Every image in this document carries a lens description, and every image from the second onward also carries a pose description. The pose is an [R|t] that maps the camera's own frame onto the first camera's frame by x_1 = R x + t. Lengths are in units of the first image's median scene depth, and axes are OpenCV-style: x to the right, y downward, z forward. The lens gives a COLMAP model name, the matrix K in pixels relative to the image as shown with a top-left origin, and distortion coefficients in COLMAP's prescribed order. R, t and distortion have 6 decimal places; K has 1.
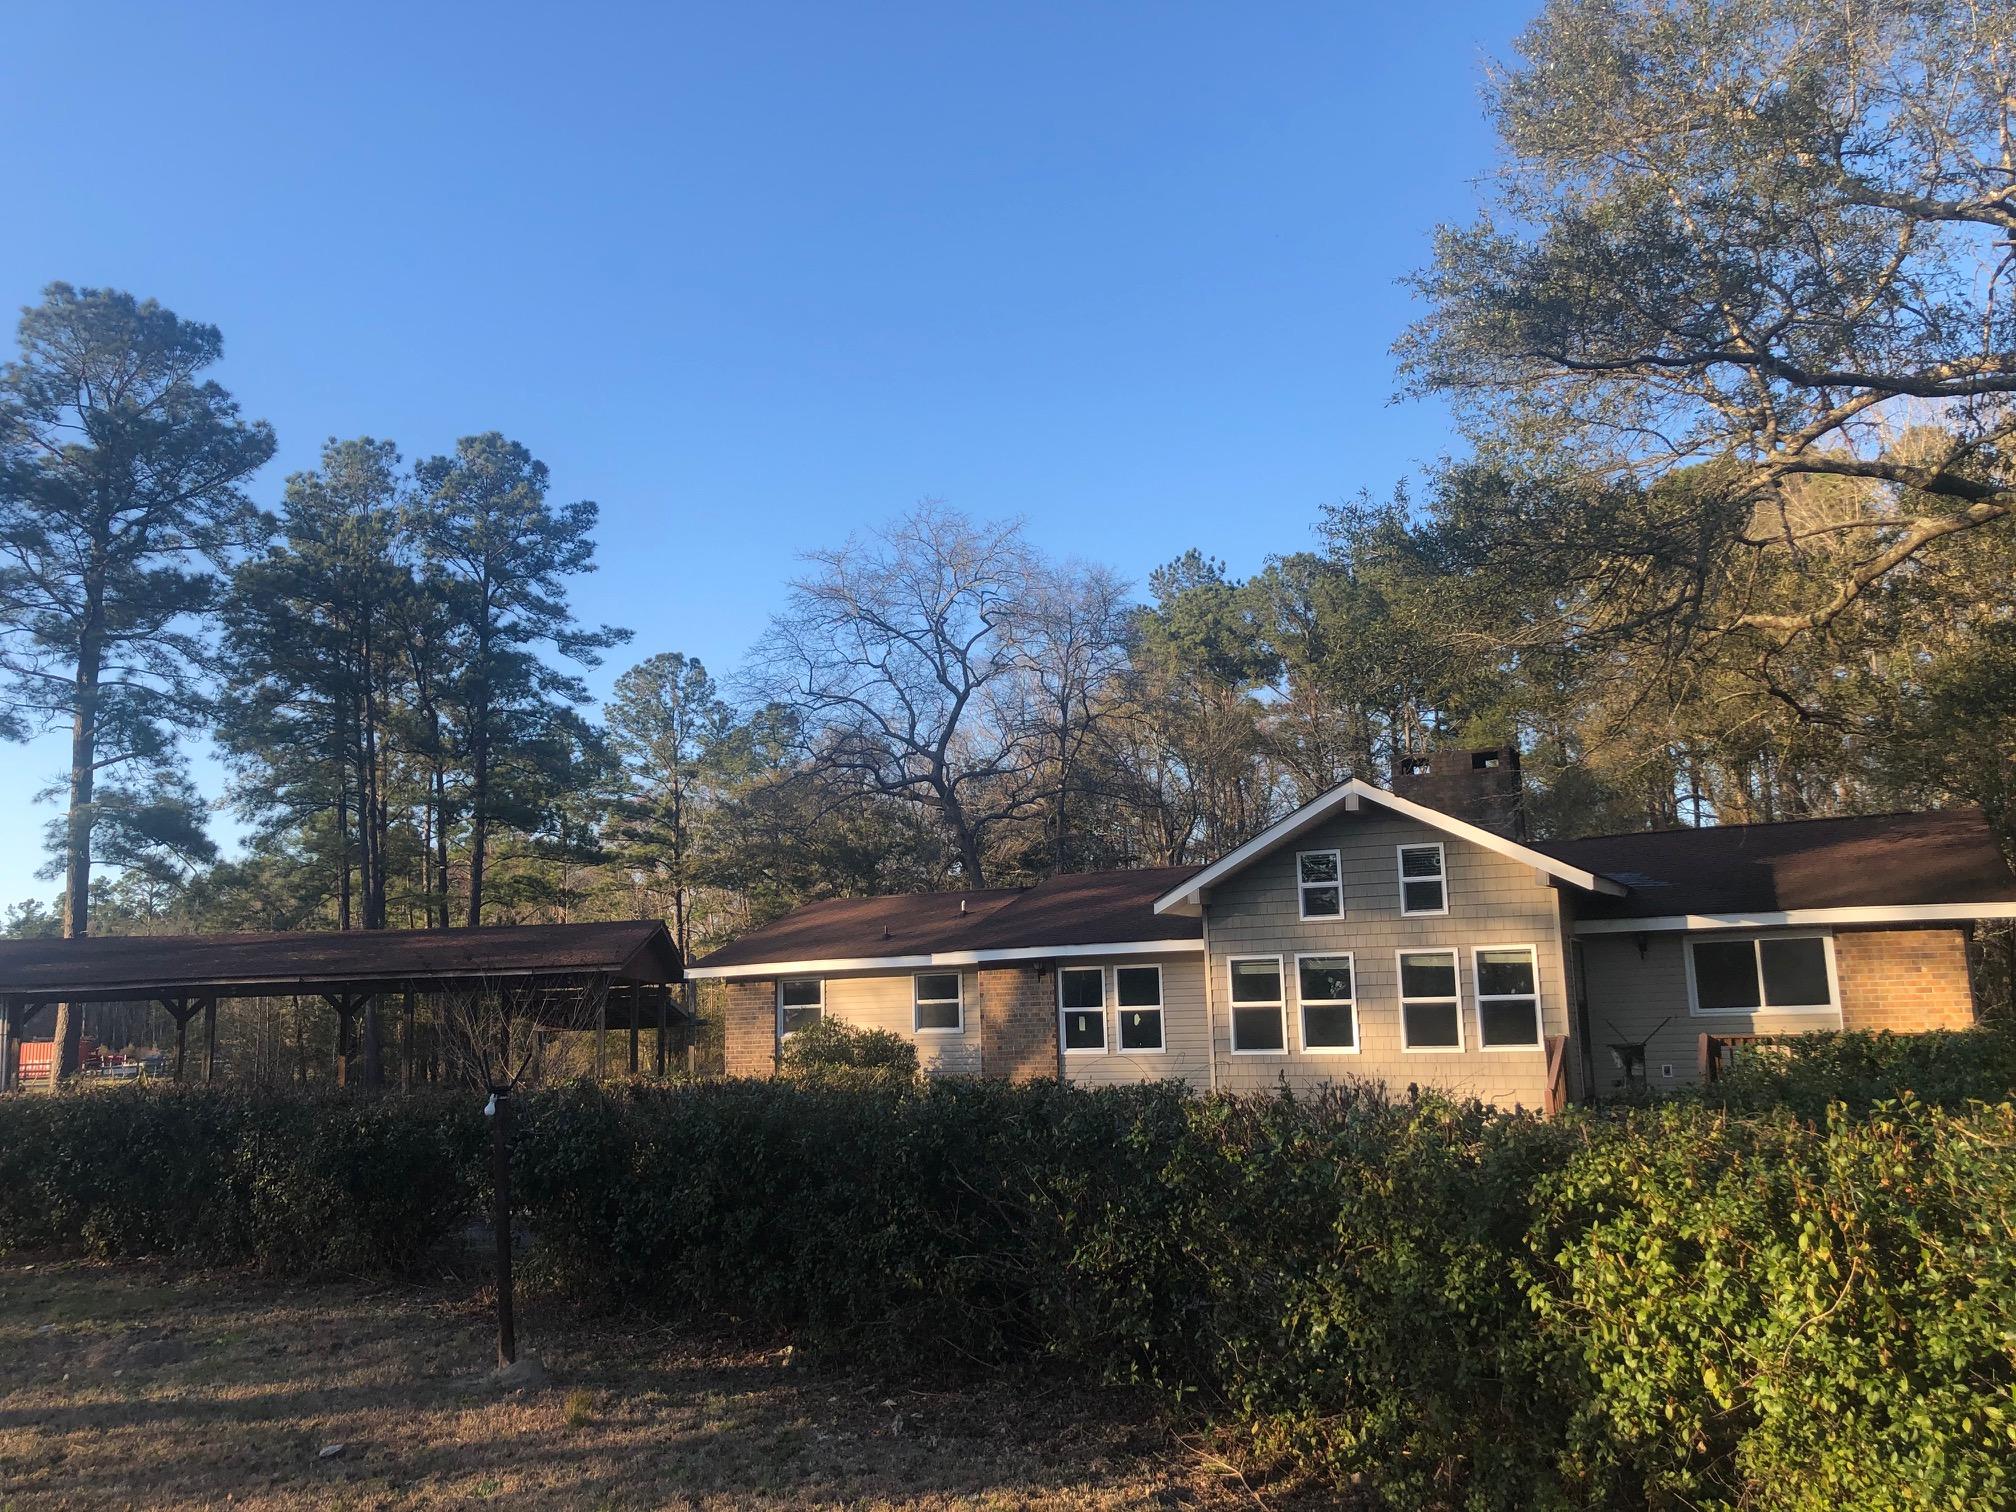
lens RADIAL K [[1645.2, 0, 1011.2], [0, 1645.2, 763.4], [0, 0, 1]] dist [0.043134, -0.002720]
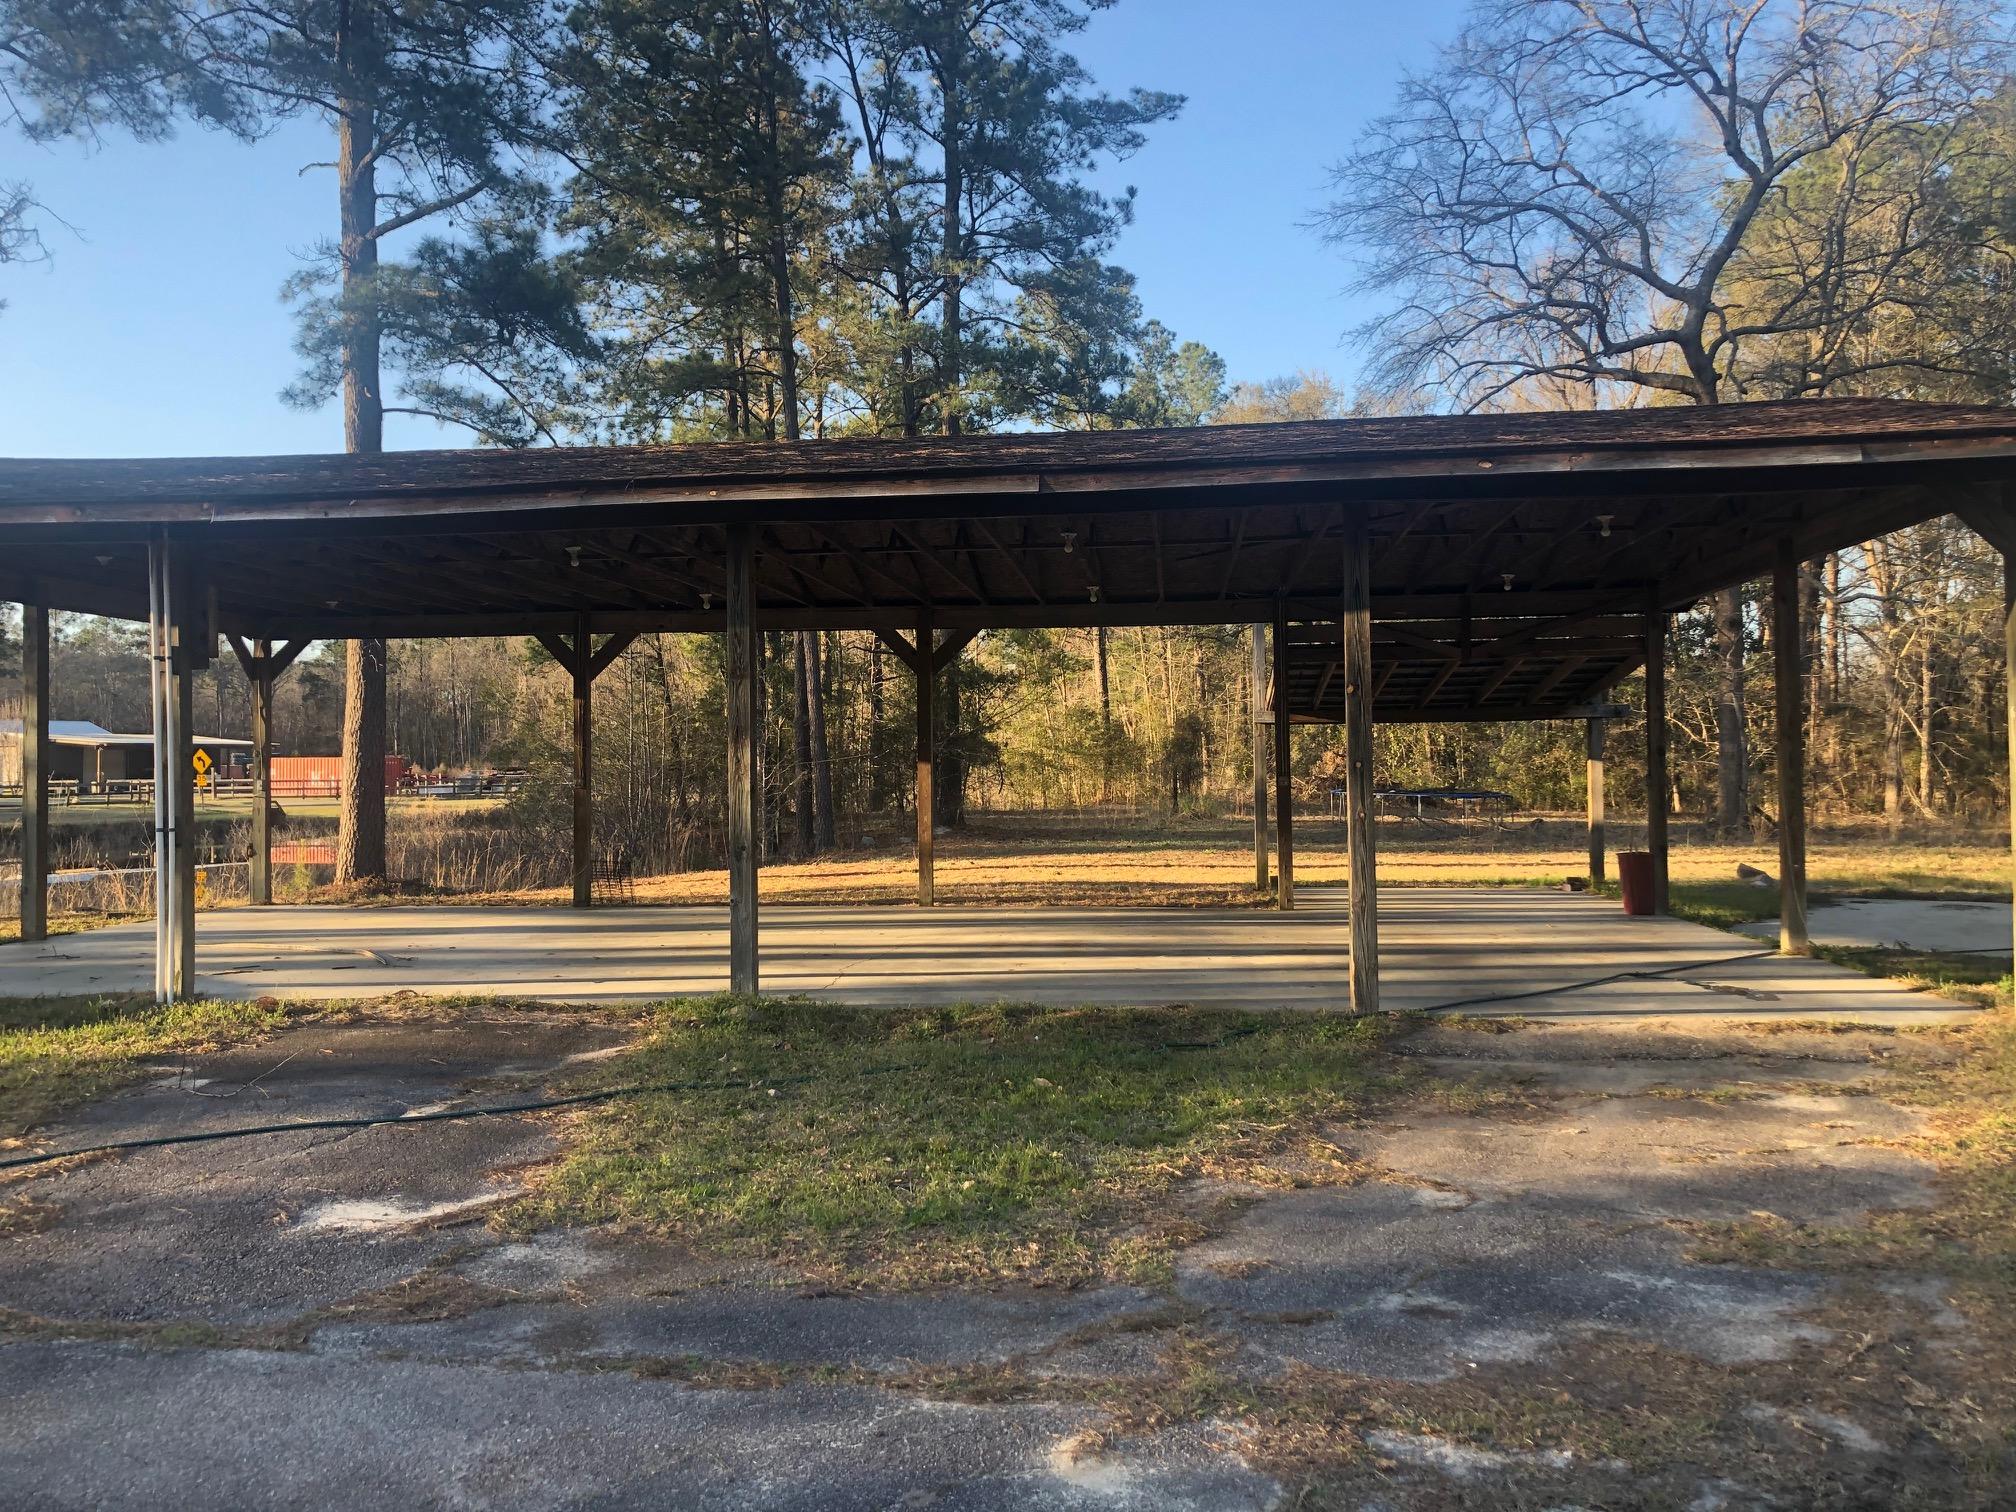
lens RADIAL K [[1645.2, 0, 1005.1], [0, 1645.2, 754.3], [0, 0, 1]] dist [0.043134, -0.002720]
pose [[0.988645, 0.018474, -0.149129, -0.201380], [0.003939, 0.988888, 0.148611, 0.069333], [0.150217, -0.147511, 0.977586, 0.362614]]
